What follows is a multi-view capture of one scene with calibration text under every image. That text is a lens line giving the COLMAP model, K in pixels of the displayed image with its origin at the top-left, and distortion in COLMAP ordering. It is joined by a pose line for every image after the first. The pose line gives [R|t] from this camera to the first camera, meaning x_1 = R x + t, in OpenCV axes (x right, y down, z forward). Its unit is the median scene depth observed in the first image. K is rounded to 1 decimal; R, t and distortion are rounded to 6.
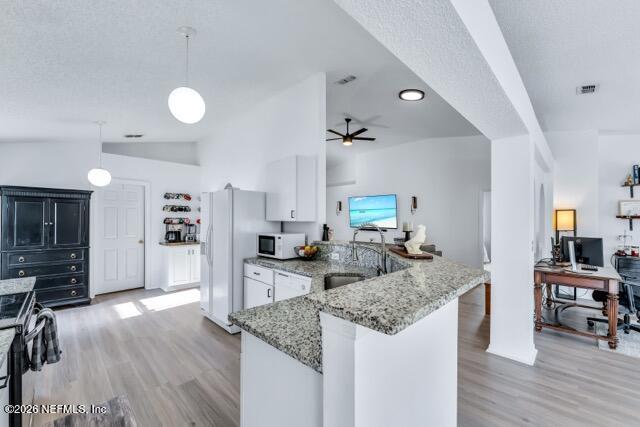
lens RADIAL K [[261.6, 0, 318.2], [0, 261.6, 218.3], [0, 0, 1]] dist [-0.003908, -0.000130]
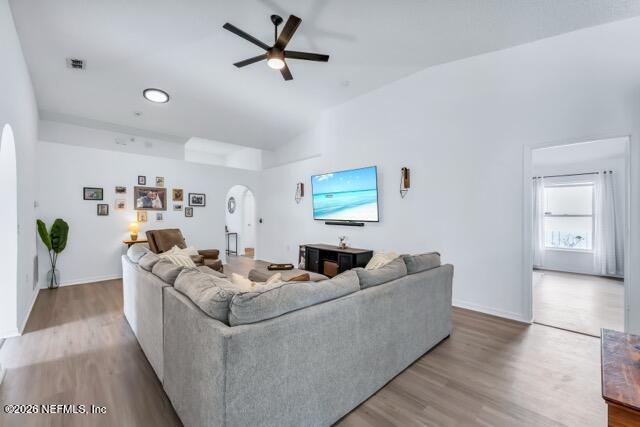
lens RADIAL K [[261.6, 0, 318.2], [0, 261.6, 218.3], [0, 0, 1]] dist [-0.003908, -0.000130]
pose [[0.999880, -0.009185, -0.012493, 0.223807], [0.009404, 0.999801, 0.017588, 0.027853], [0.012329, -0.017703, 0.999767, 0.502036]]
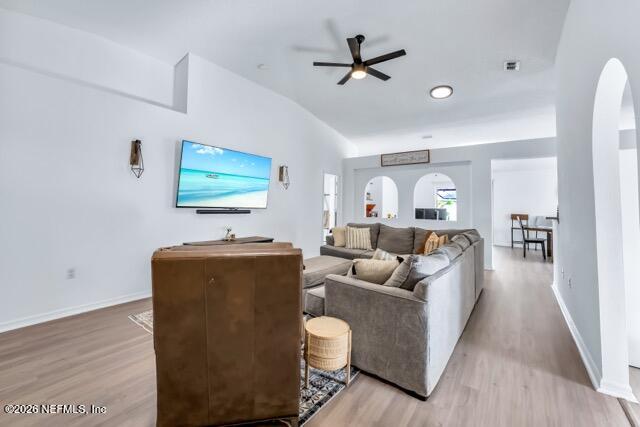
lens RADIAL K [[264.2, 0, 318.5], [0, 264.2, 190.7], [0, 0, 1]] dist [-0.000752, -0.000013]
pose [[-0.135736, 0.044380, 0.989750, -0.554475], [-0.023247, 0.998578, -0.047964, 0.033483], [-0.990472, -0.029520, -0.134512, 1.294155]]
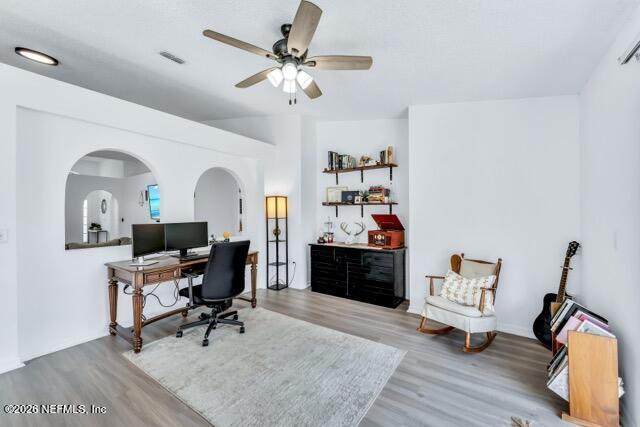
lens RADIAL K [[261.9, 0, 321.4], [0, 261.9, 210.1], [0, 0, 1]] dist [0.000935, 0.000127]
pose [[0.983139, -0.006929, 0.182729, 0.836175], [0.008362, 0.999940, -0.007072, 0.022259], [-0.182669, 0.008481, 0.983138, 0.022092]]
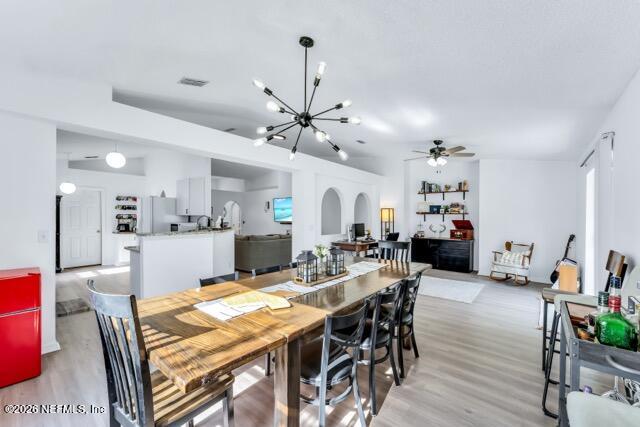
lens RADIAL K [[261.6, 0, 318.2], [0, 261.6, 218.3], [0, 0, 1]] dist [-0.003908, -0.000130]
pose [[0.996179, -0.002457, 0.087295, 0.355189], [0.001882, 0.999976, 0.006669, 0.012775], [-0.087310, -0.006479, 0.996160, -0.471325]]
